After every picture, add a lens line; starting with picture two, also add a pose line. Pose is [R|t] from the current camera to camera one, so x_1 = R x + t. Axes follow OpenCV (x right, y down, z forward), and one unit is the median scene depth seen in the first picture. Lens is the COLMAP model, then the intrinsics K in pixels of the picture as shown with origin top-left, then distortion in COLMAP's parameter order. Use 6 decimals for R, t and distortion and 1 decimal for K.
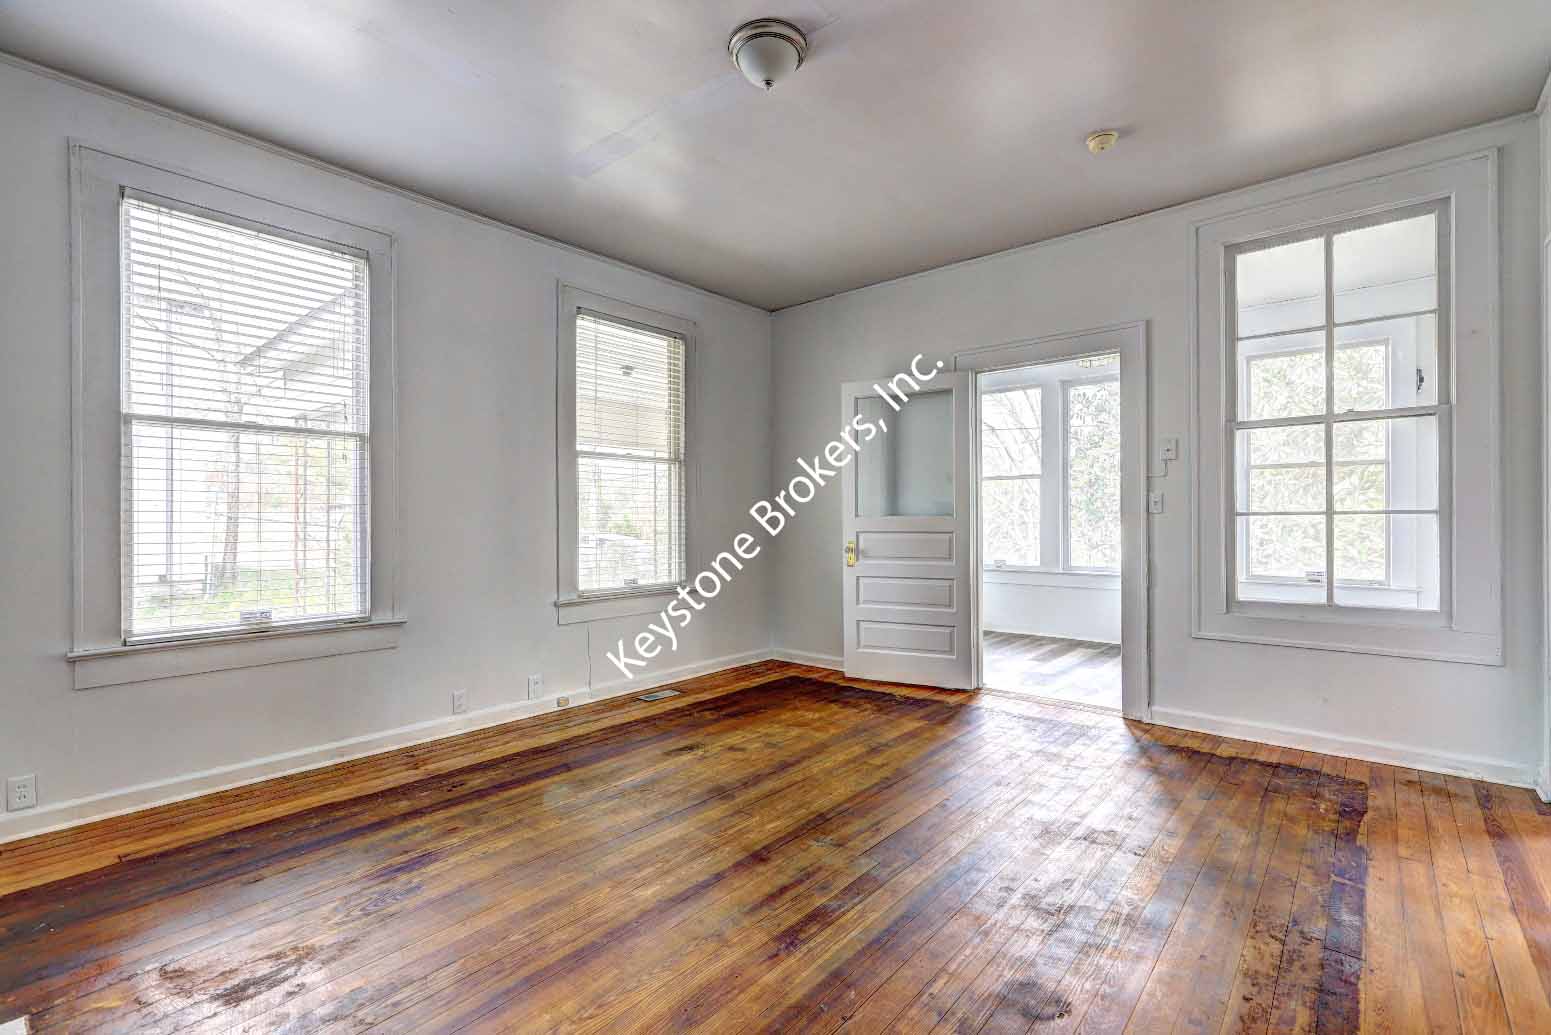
lens RADIAL K [[677.5, 0, 776.1], [0, 677.5, 517.3], [0, 0, 1]] dist [-0.000005, 0.000249]
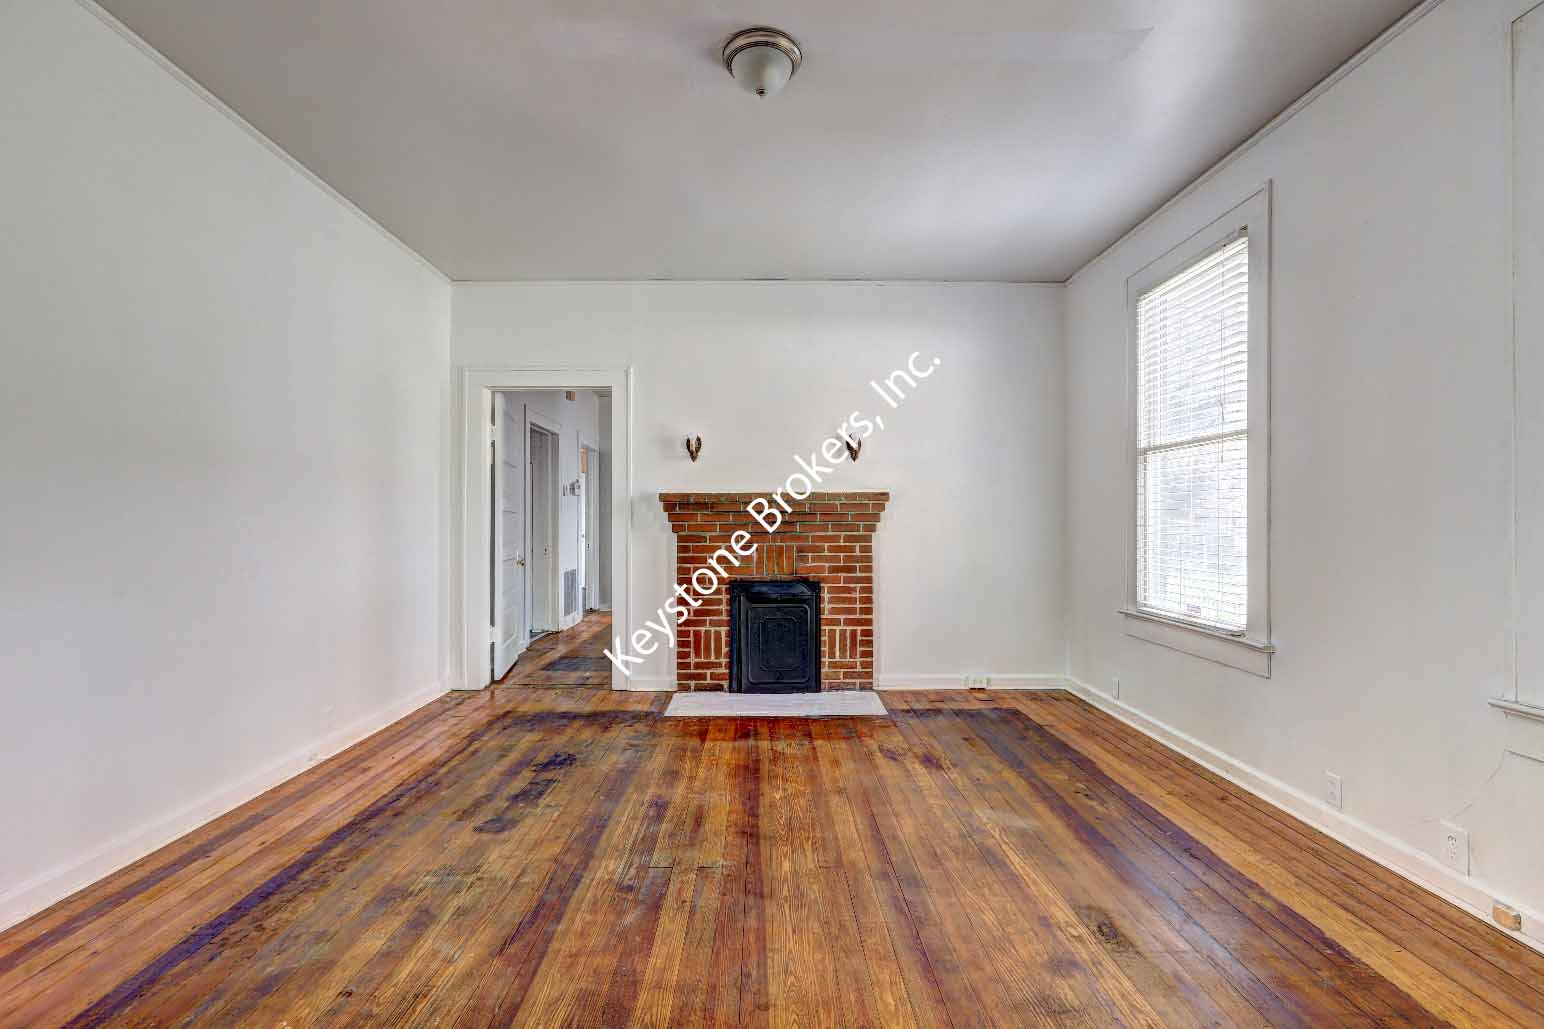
lens RADIAL K [[674.5, 0, 774.7], [0, 674.5, 521.9], [0, 0, 1]] dist [-0.000005, 0.000249]
pose [[-0.737198, 0.003156, -0.675669, 0.522116], [0.005811, 0.999982, -0.001669, -0.002411], [0.675652, -0.005156, -0.737203, 1.411388]]
